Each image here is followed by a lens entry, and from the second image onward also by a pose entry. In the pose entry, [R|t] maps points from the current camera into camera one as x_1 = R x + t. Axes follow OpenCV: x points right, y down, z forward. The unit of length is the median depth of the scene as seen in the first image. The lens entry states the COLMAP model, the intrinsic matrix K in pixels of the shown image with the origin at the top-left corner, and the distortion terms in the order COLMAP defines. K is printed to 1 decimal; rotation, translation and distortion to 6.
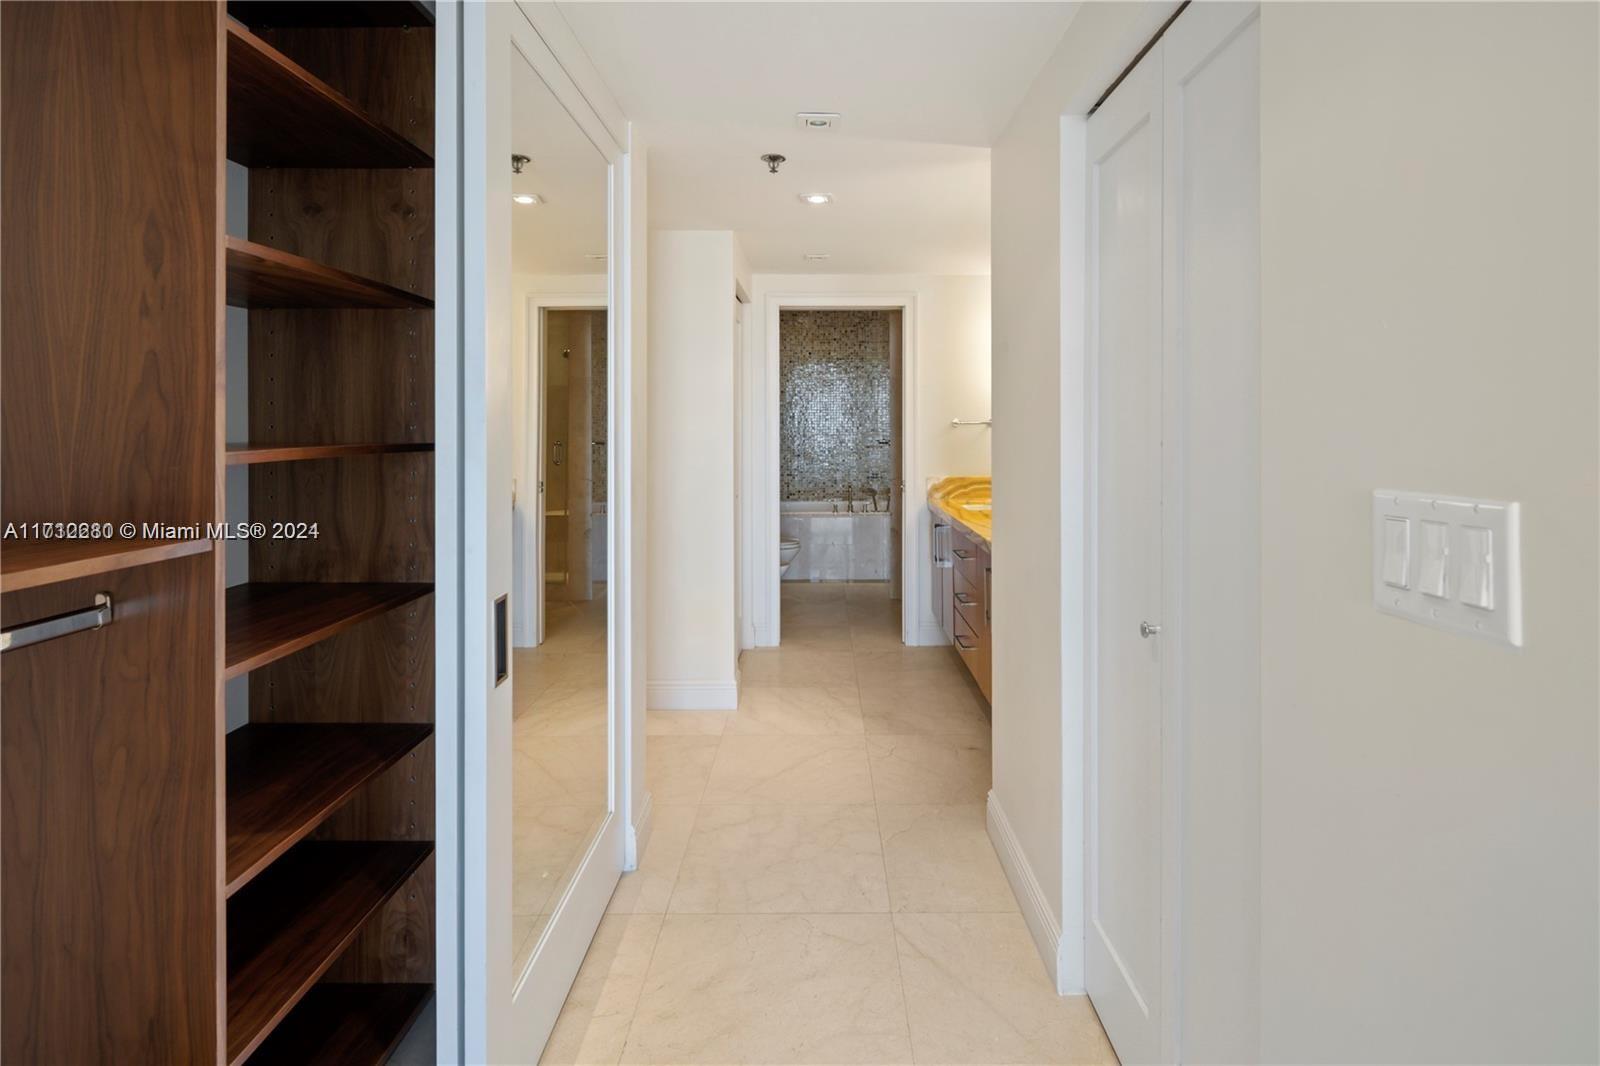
lens RADIAL K [[791.9, 0, 806.5], [0, 791.9, 427.5], [0, 0, 1]] dist [0.001307, 0.000043]
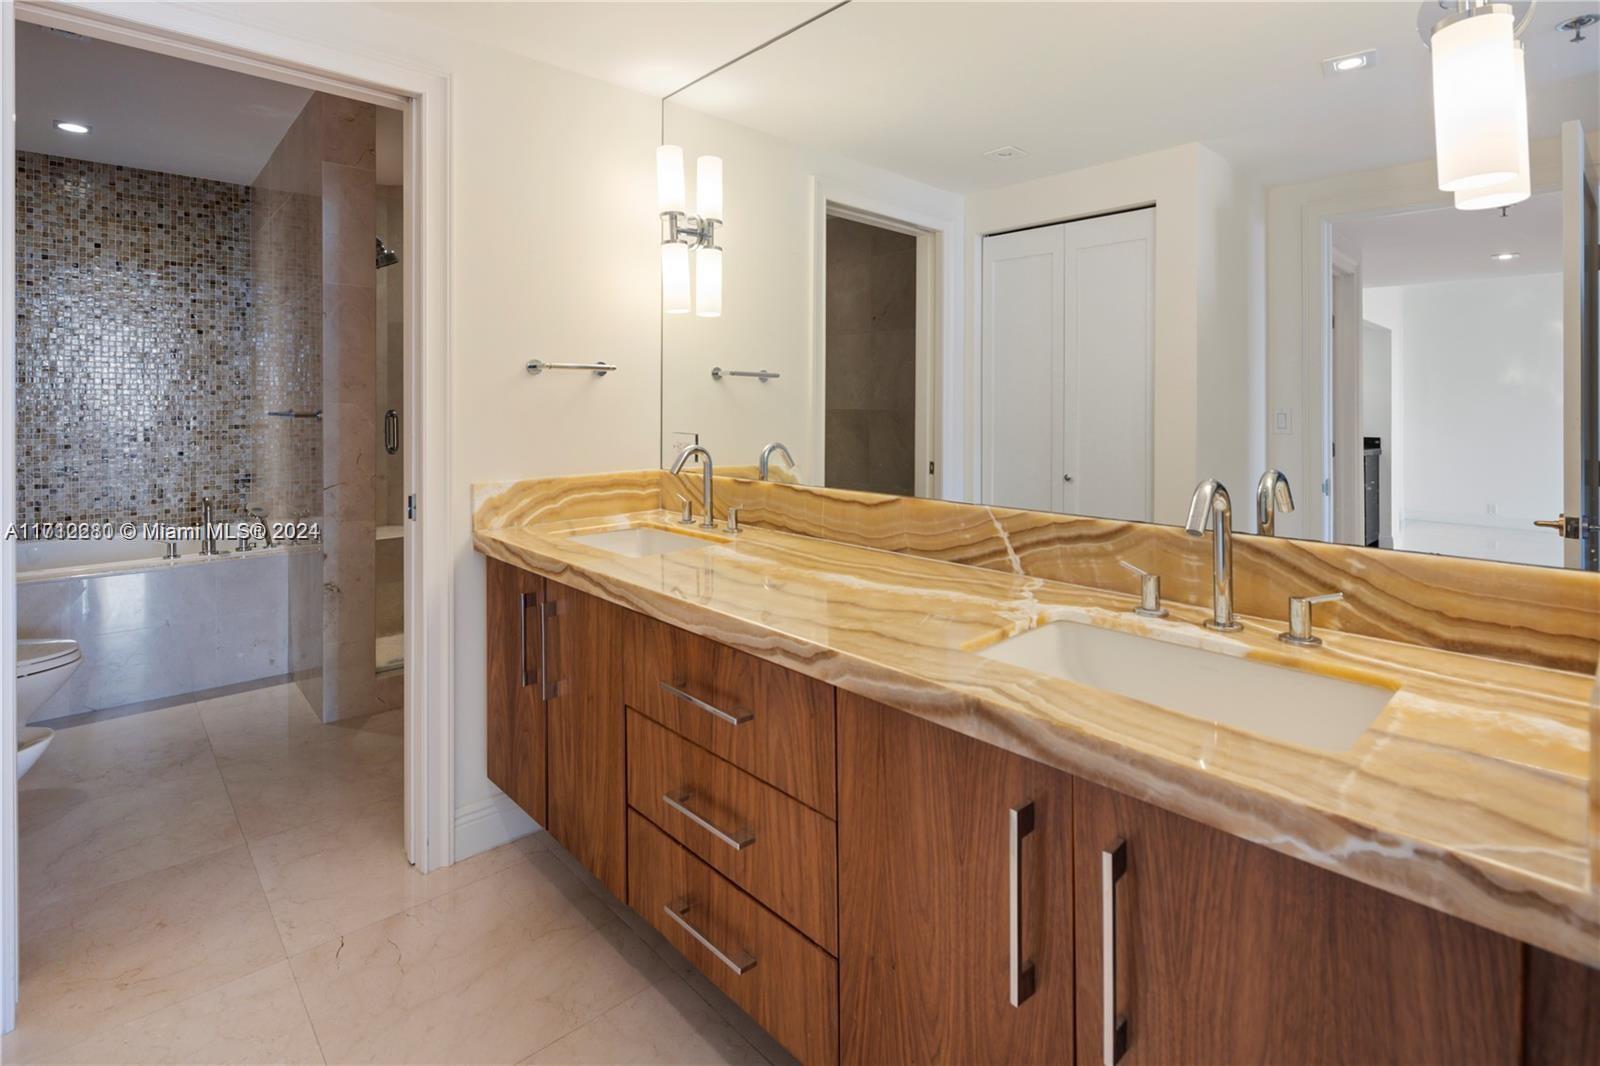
lens RADIAL K [[789.5, 0, 801.2], [0, 789.5, 407.3], [0, 0, 1]] dist [0.000707, -0.001063]
pose [[0.730816, 0.000479, 0.682574, -0.011572], [0.000462, 0.999999, -0.001197, 0.011508], [-0.682574, 0.001190, 0.730816, 0.320539]]
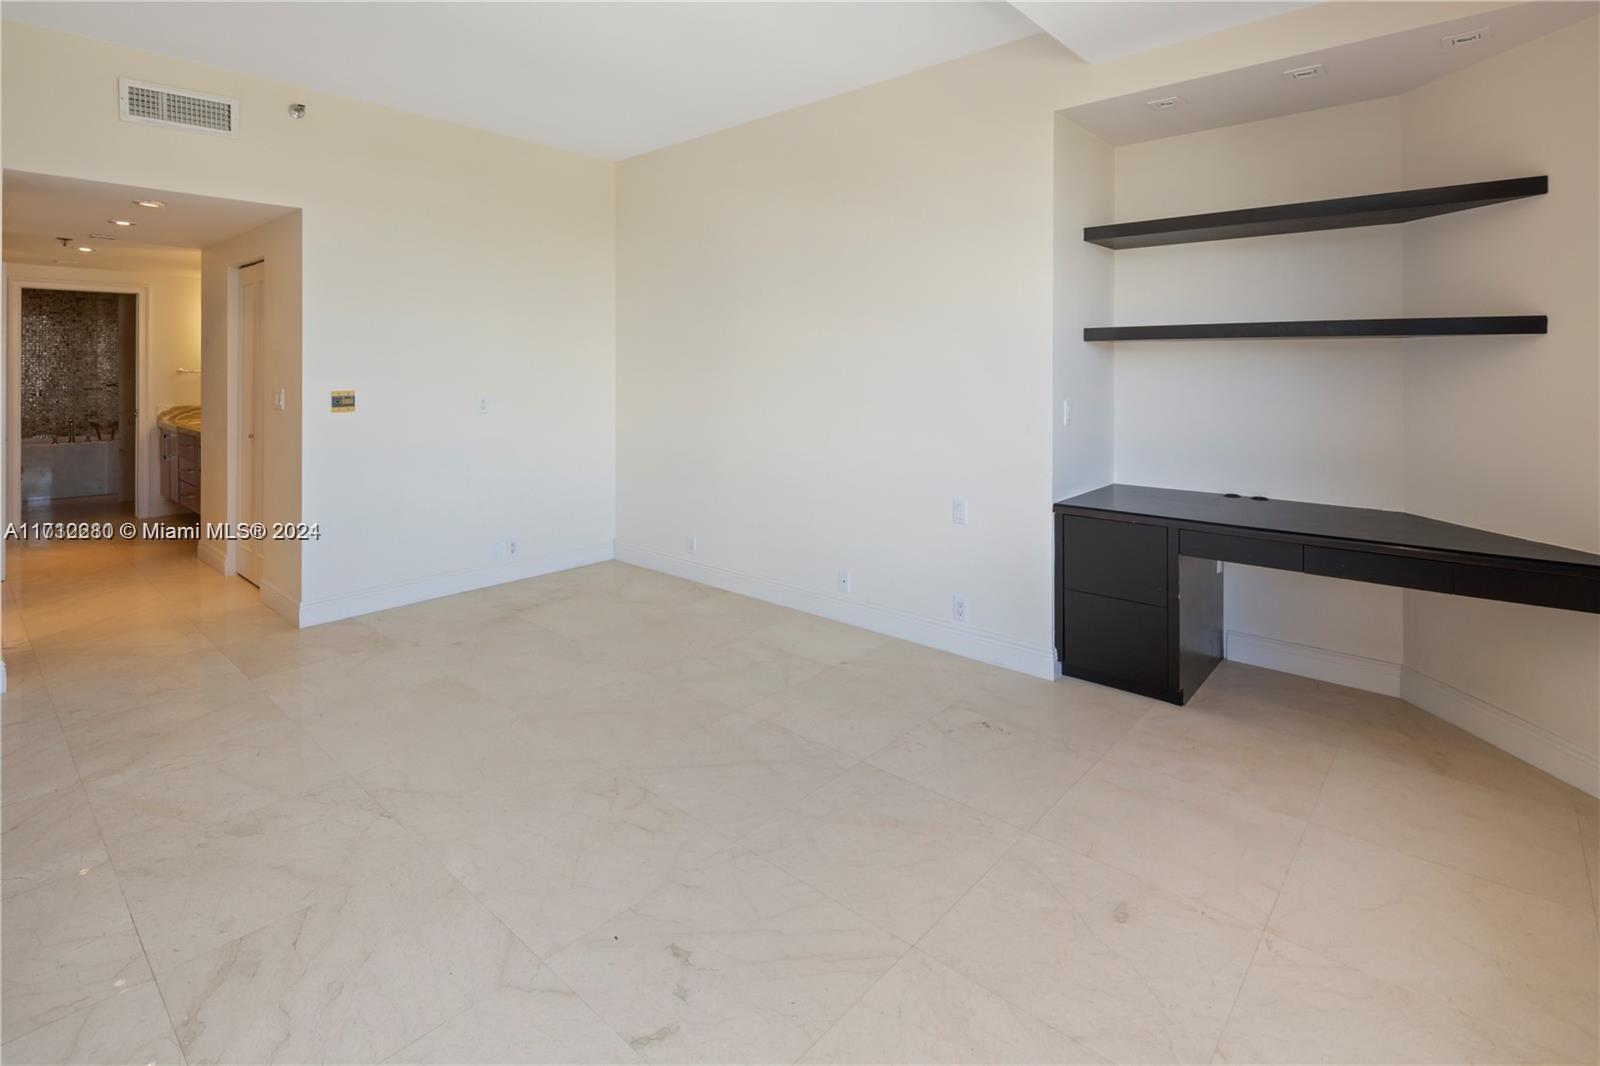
lens RADIAL K [[792.6, 0, 805.6], [0, 792.6, 367.2], [0, 0, 1]] dist [-0.001388, -0.000357]
pose [[0.656547, 0.002639, 0.754281, -0.106480], [-0.001383, 0.999996, -0.002295, -0.006883], [-0.754284, 0.000464, 0.656548, -0.565284]]
